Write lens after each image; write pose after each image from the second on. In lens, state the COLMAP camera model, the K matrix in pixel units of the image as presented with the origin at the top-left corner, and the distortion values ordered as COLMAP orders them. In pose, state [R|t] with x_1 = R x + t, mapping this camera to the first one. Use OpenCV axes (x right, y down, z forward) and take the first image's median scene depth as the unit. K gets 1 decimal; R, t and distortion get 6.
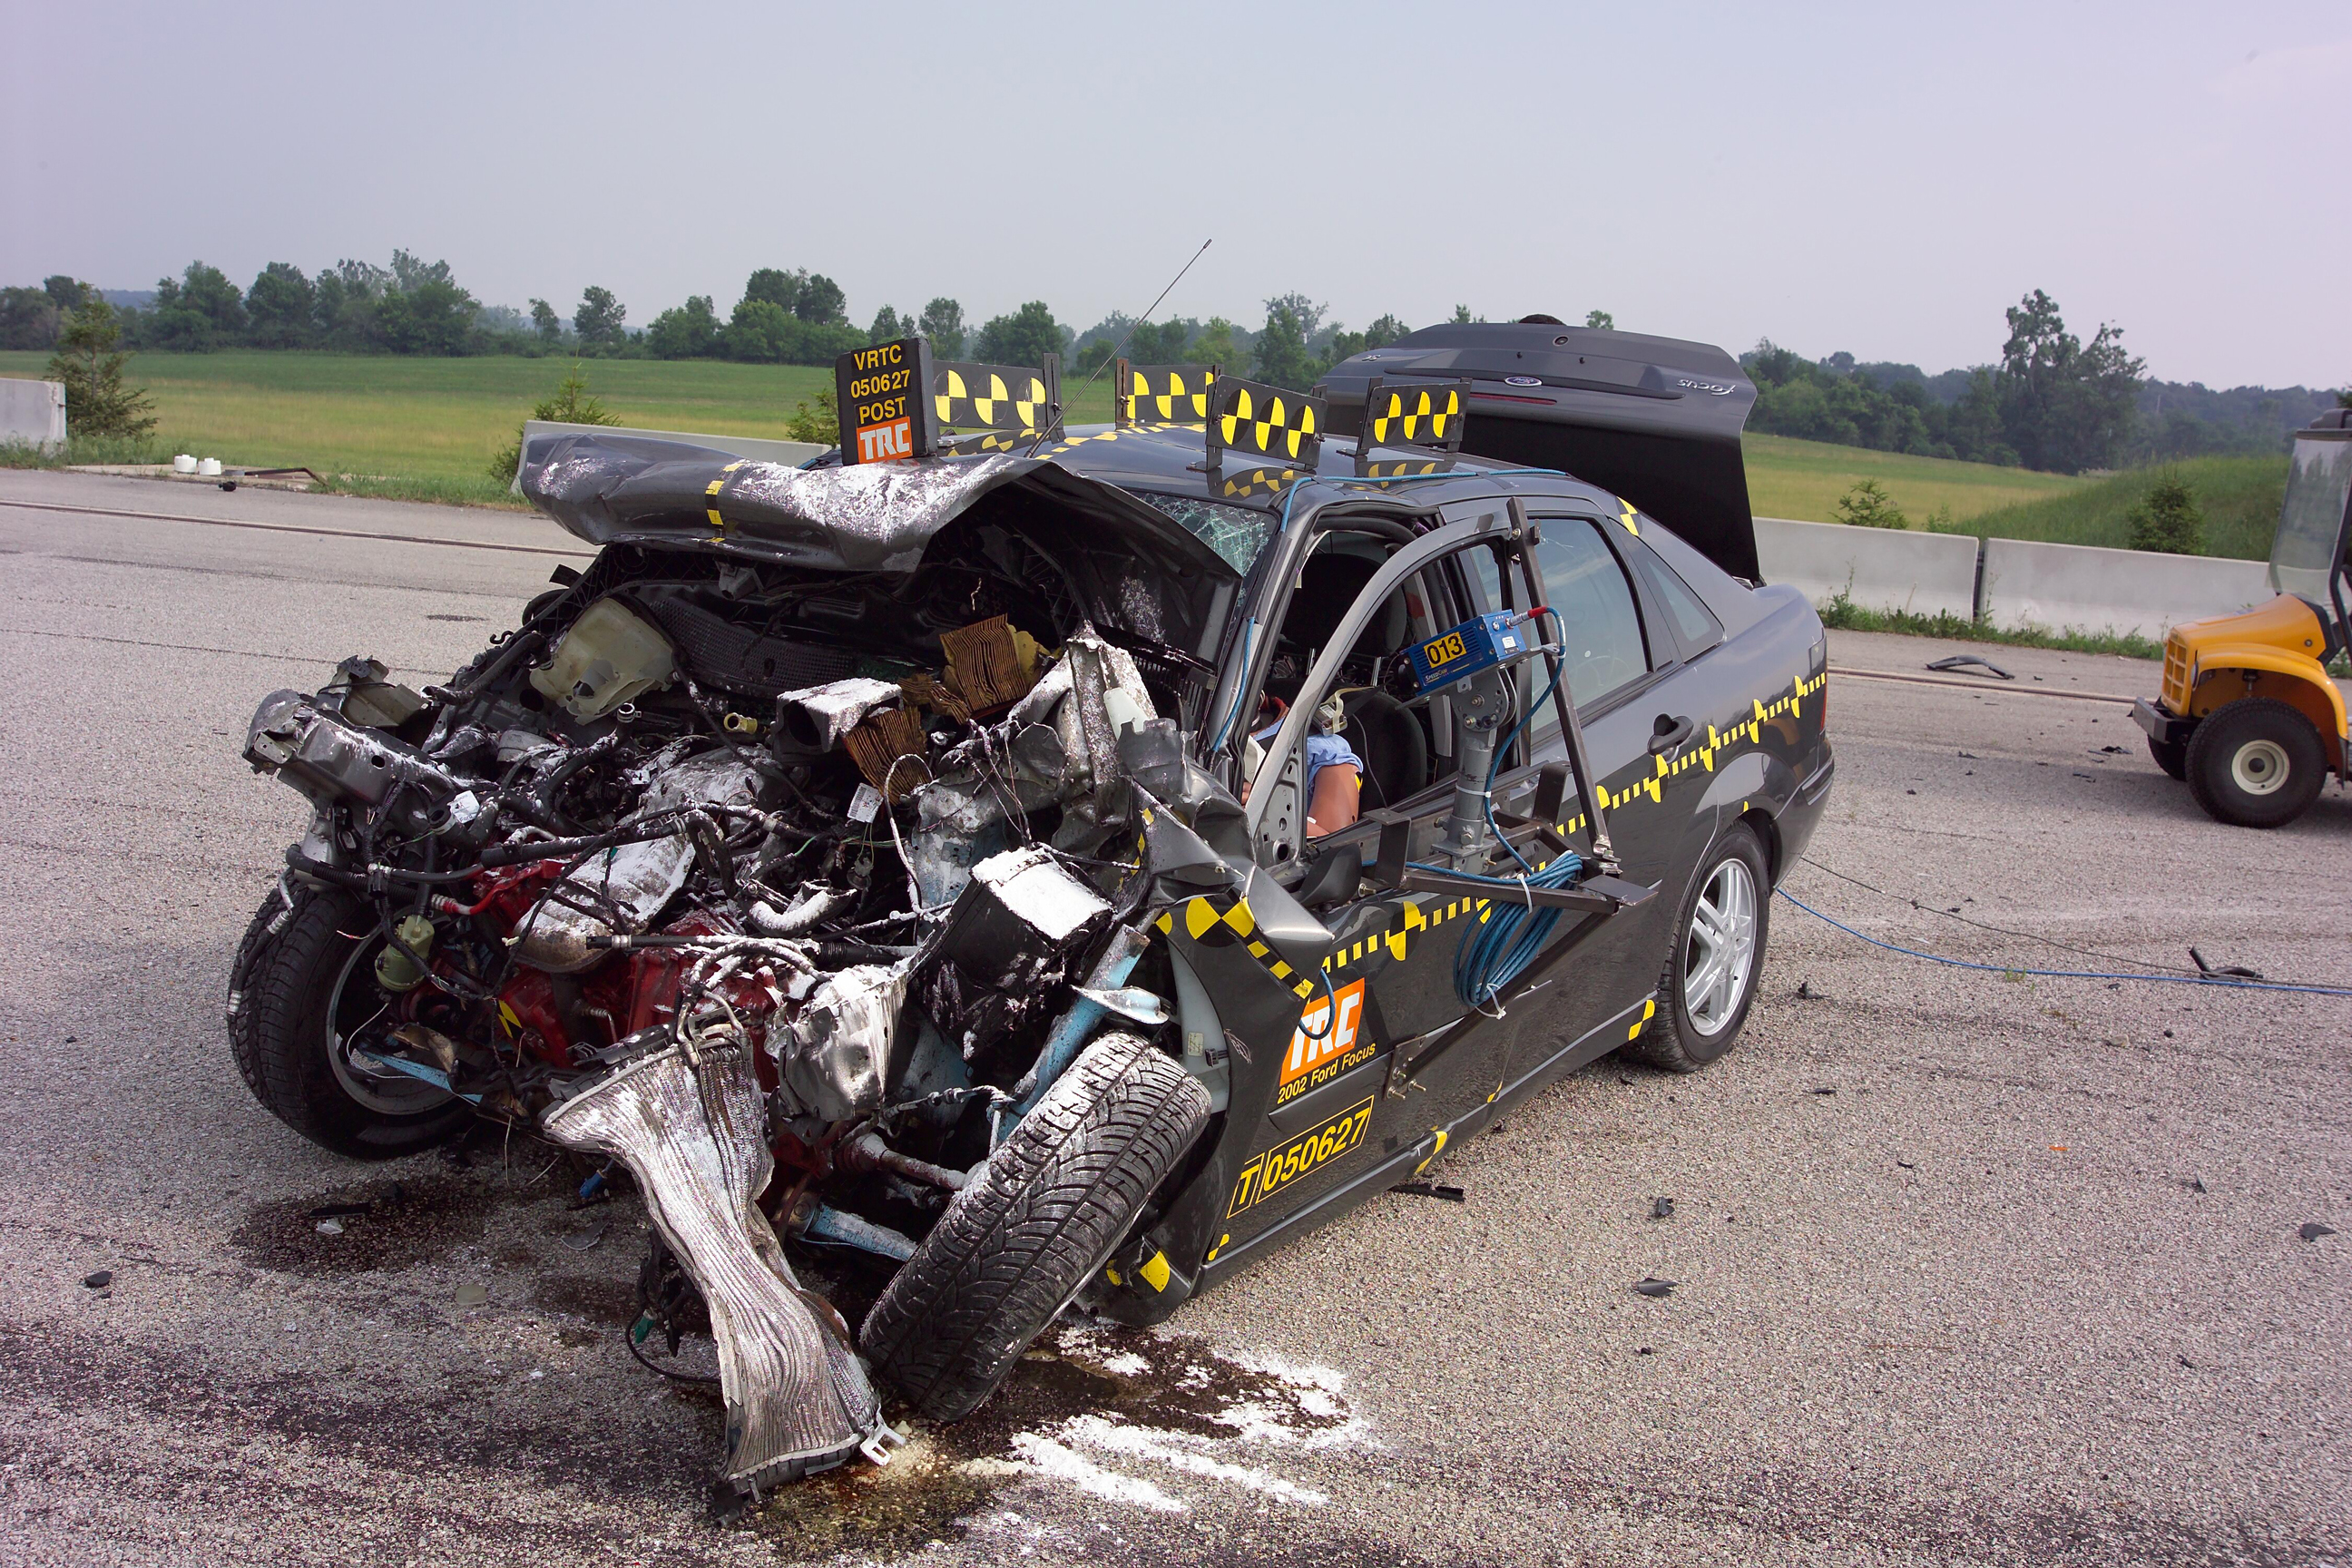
lens RADIAL K [[2499.8, 0, 1176.4], [0, 2499.8, 783.9], [0, 0, 1]] dist [-0.083331, 0.000000]
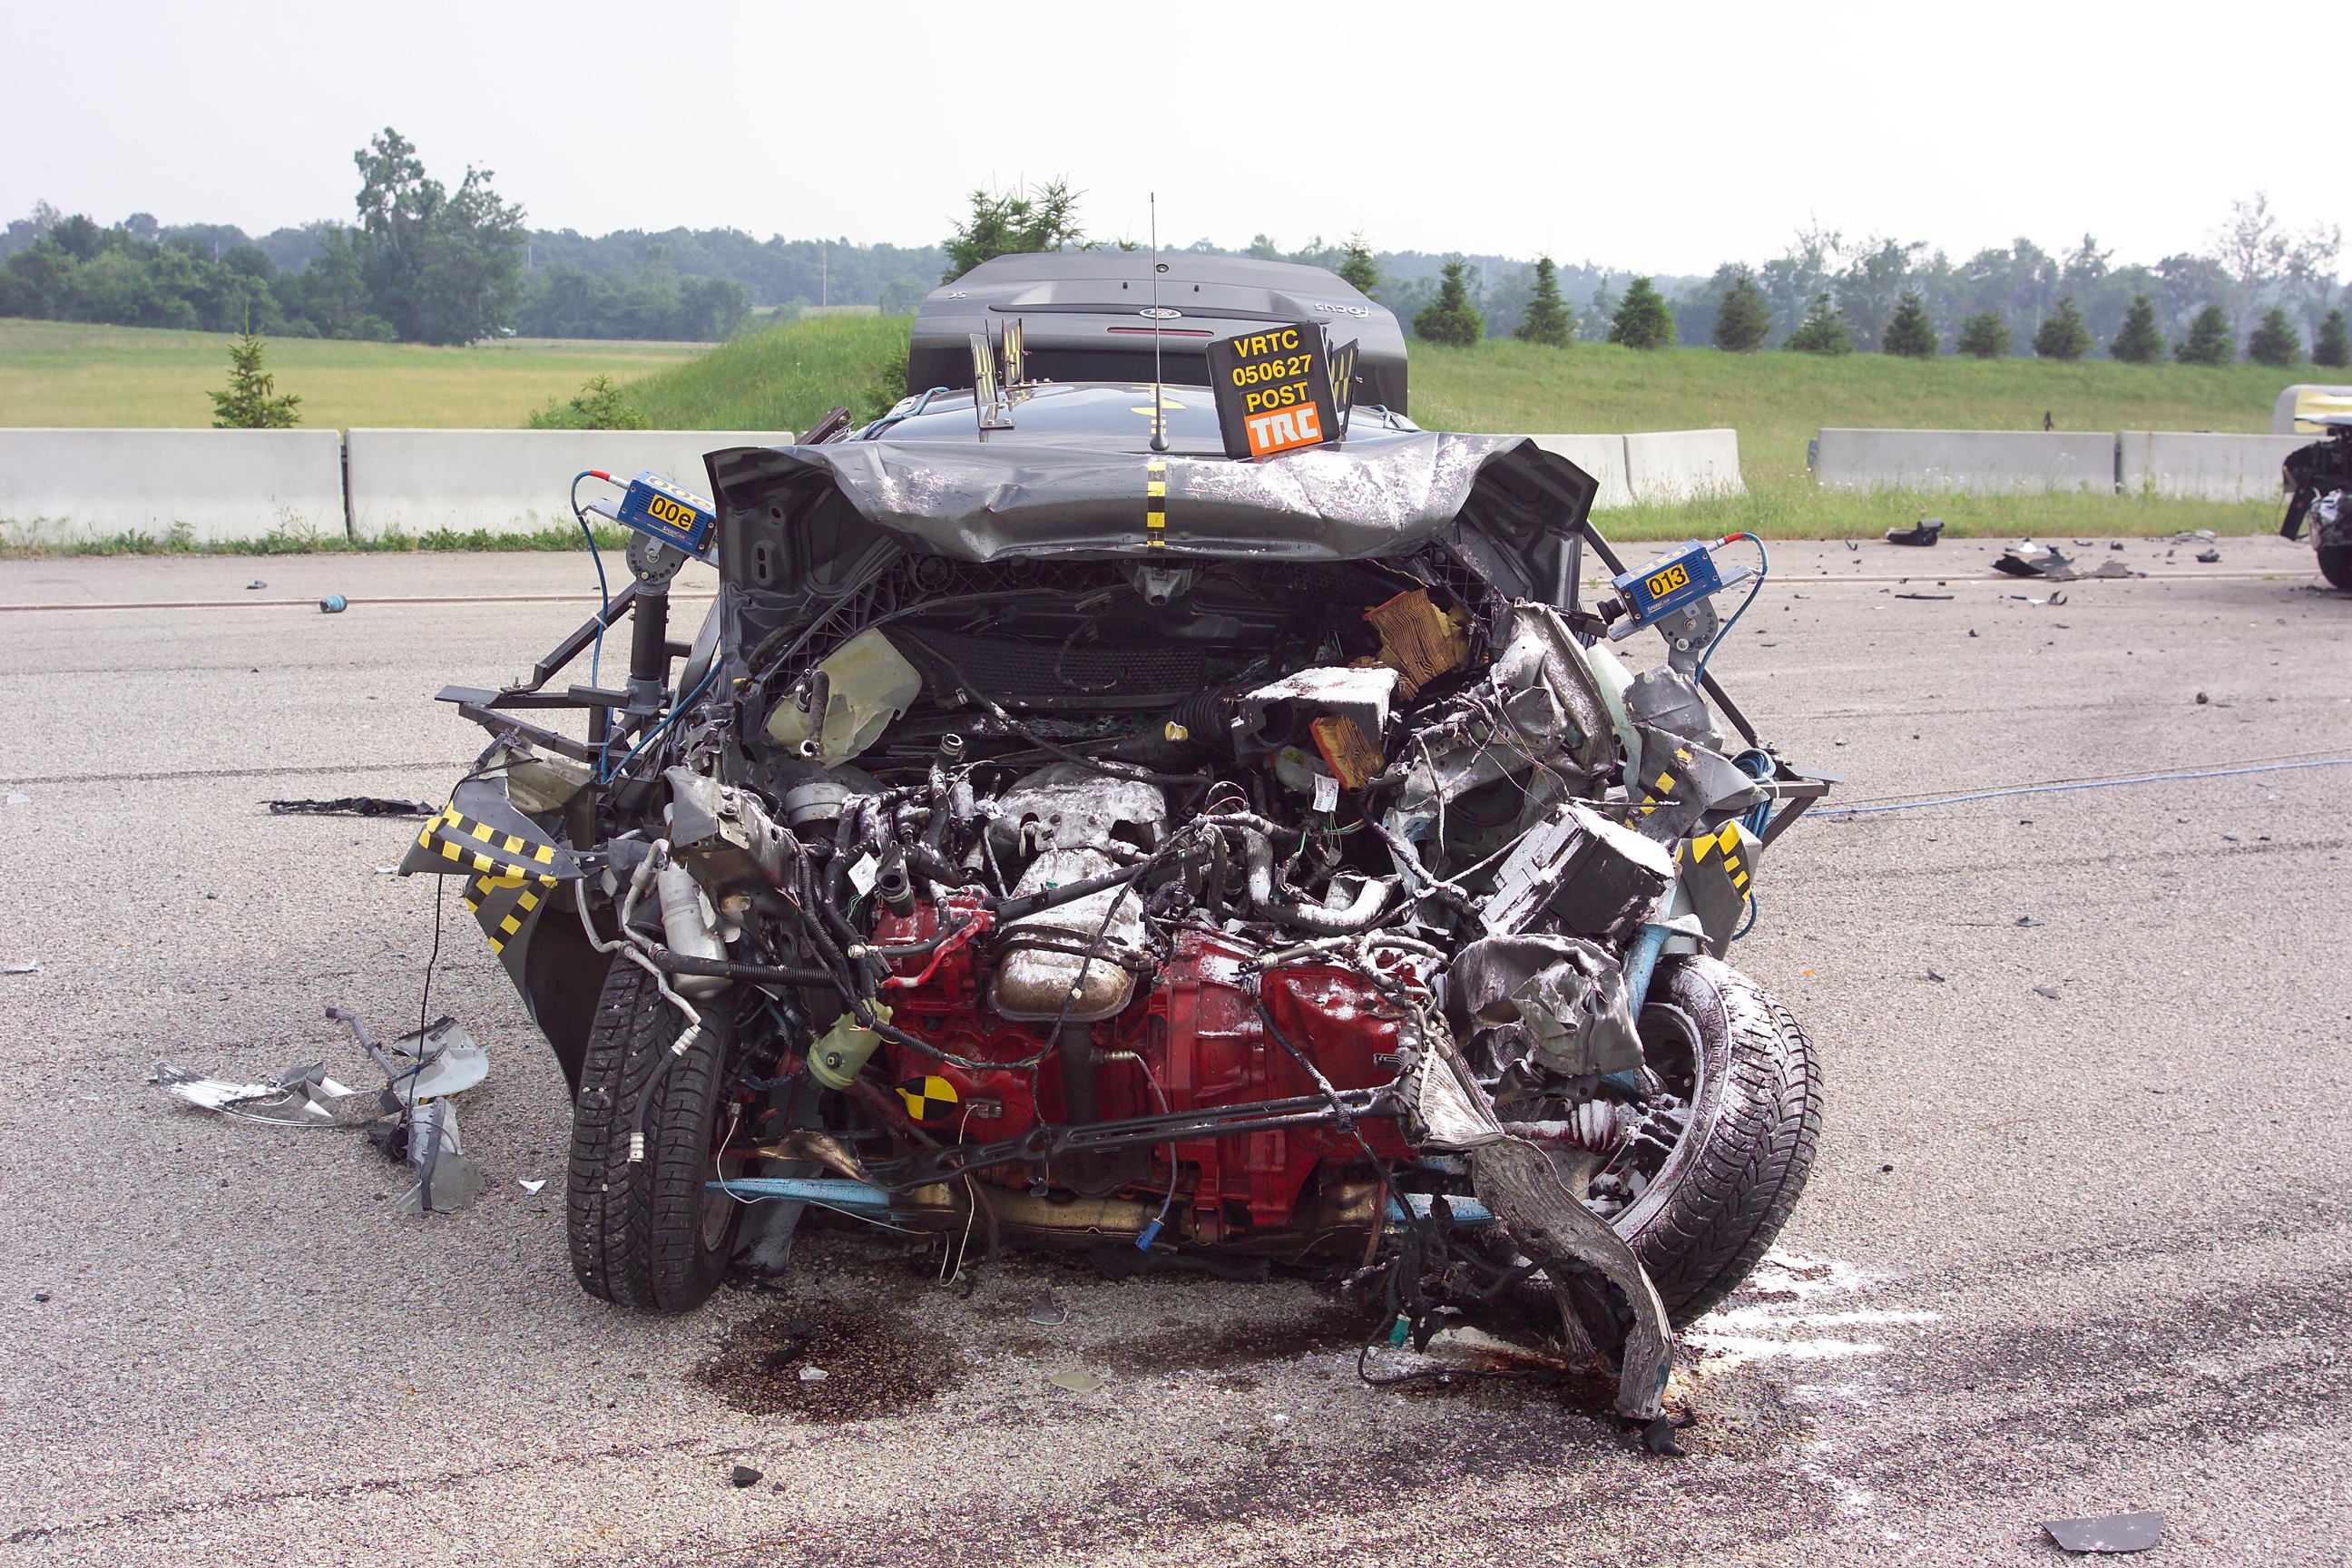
lens RADIAL K [[3162.3, 0, 1175.7], [0, 3162.3, 784.8], [0, 0, 1]] dist [-0.075309, 0.000000]
pose [[0.787185, -0.141610, 0.600238, -0.108319], [0.132535, 0.989384, 0.059605, -0.009181], [-0.602307, 0.032632, 0.797597, 0.003930]]
